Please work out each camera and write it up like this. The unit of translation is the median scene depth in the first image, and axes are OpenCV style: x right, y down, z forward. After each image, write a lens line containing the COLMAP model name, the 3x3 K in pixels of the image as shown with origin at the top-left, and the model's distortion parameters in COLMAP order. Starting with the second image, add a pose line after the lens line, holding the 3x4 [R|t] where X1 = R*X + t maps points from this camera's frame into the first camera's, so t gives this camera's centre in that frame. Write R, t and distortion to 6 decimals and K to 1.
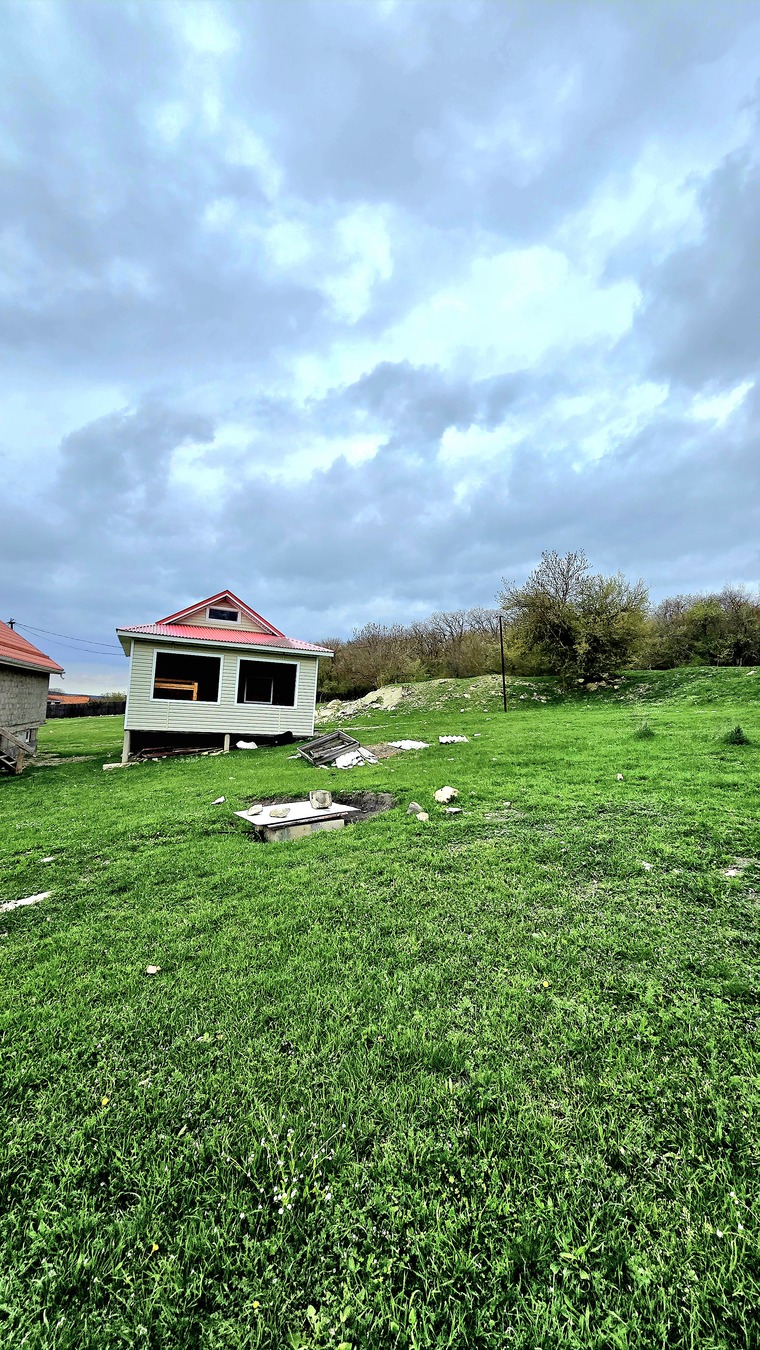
lens RADIAL K [[557.4, 0, 389.8], [0, 557.4, 679.1], [0, 0, 1]] dist [-0.000922, 0.000387]
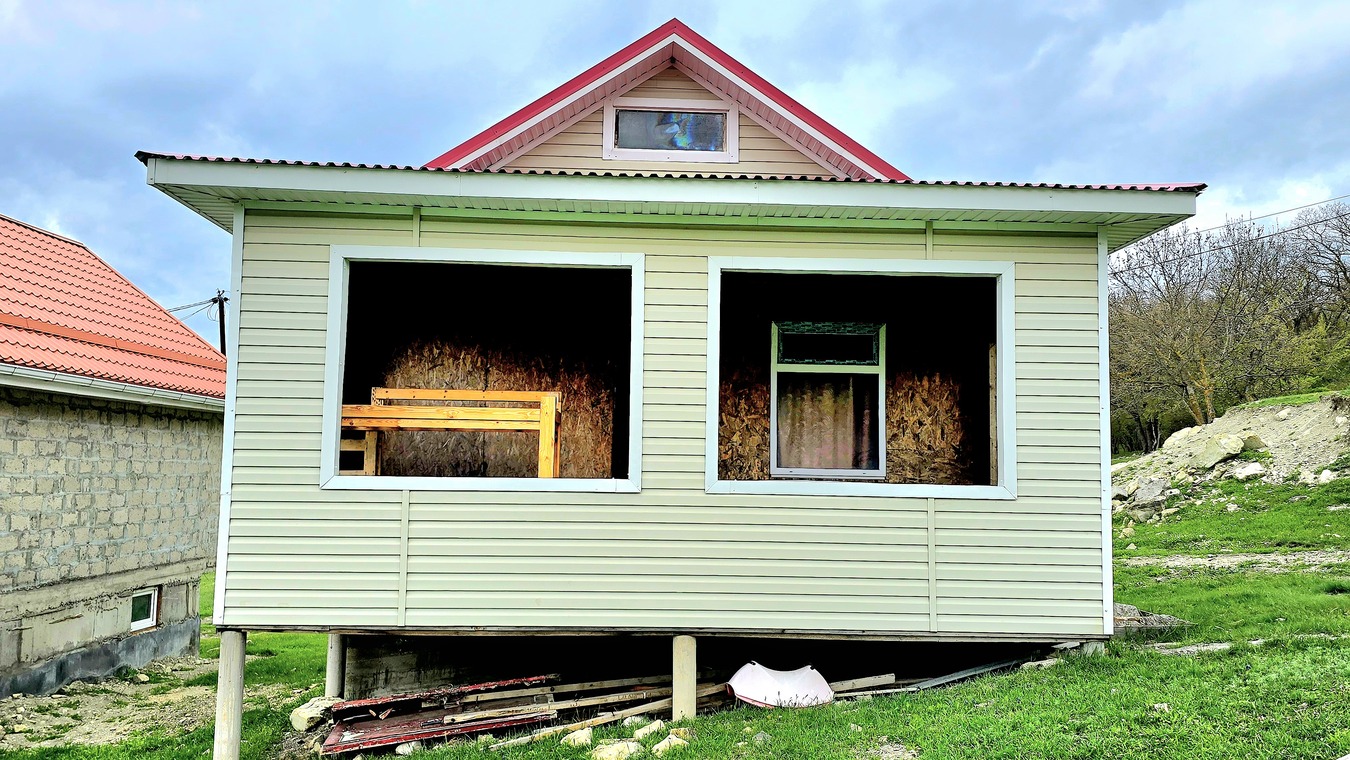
lens RADIAL K [[1129.5, 0, 691.0], [0, 1129.5, 373.0], [0, 0, 1]] dist [0.102525, -0.136944]
pose [[0.932370, -0.072755, -0.354110, -0.130474], [0.056483, 0.996827, -0.056087, 0.025785], [0.357067, 0.032293, 0.933521, 0.591713]]
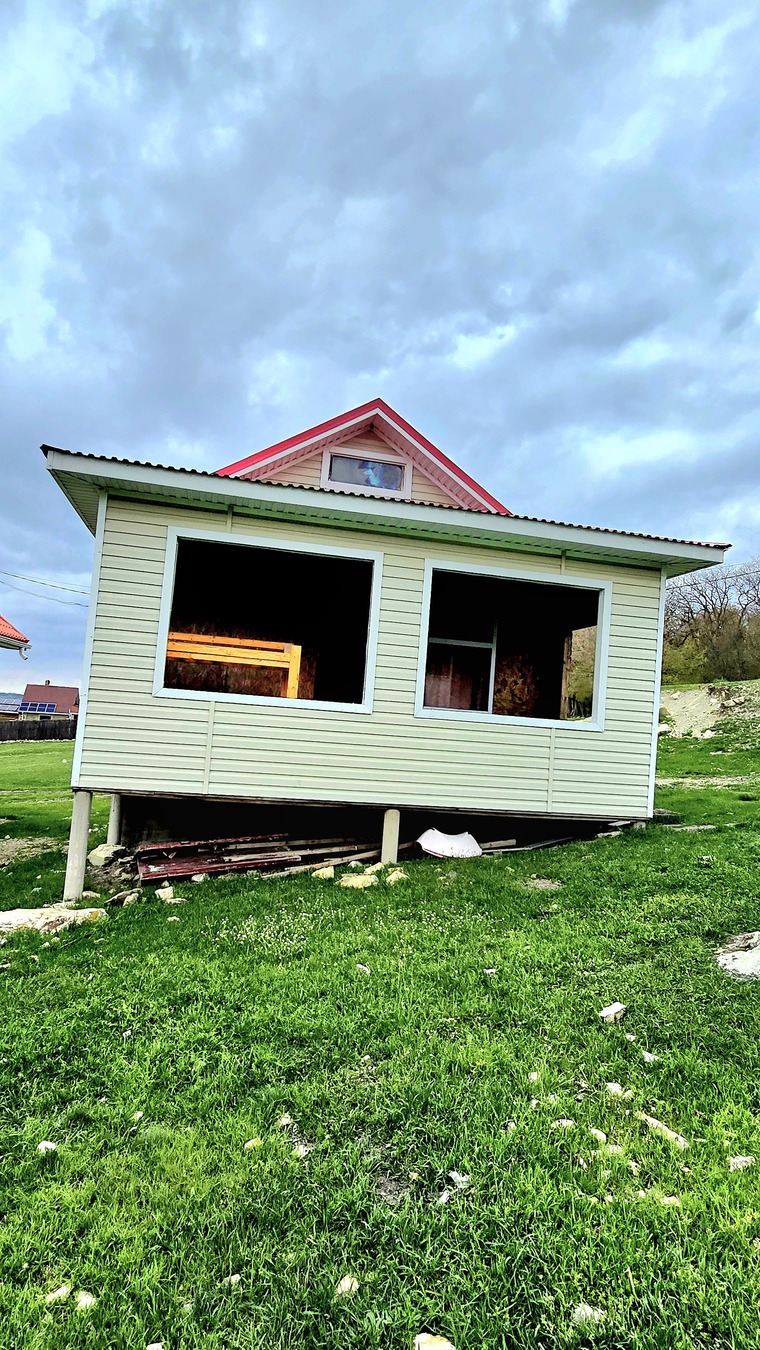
lens RADIAL K [[771.2, 0, 396.8], [0, 771.2, 677.2], [0, 0, 1]] dist [-0.000446, 0.000620]
pose [[0.982797, 0.005853, -0.184598, -0.204909], [-0.009337, 0.999794, -0.018011, 0.032698], [0.184455, 0.019425, 0.982649, 0.563054]]
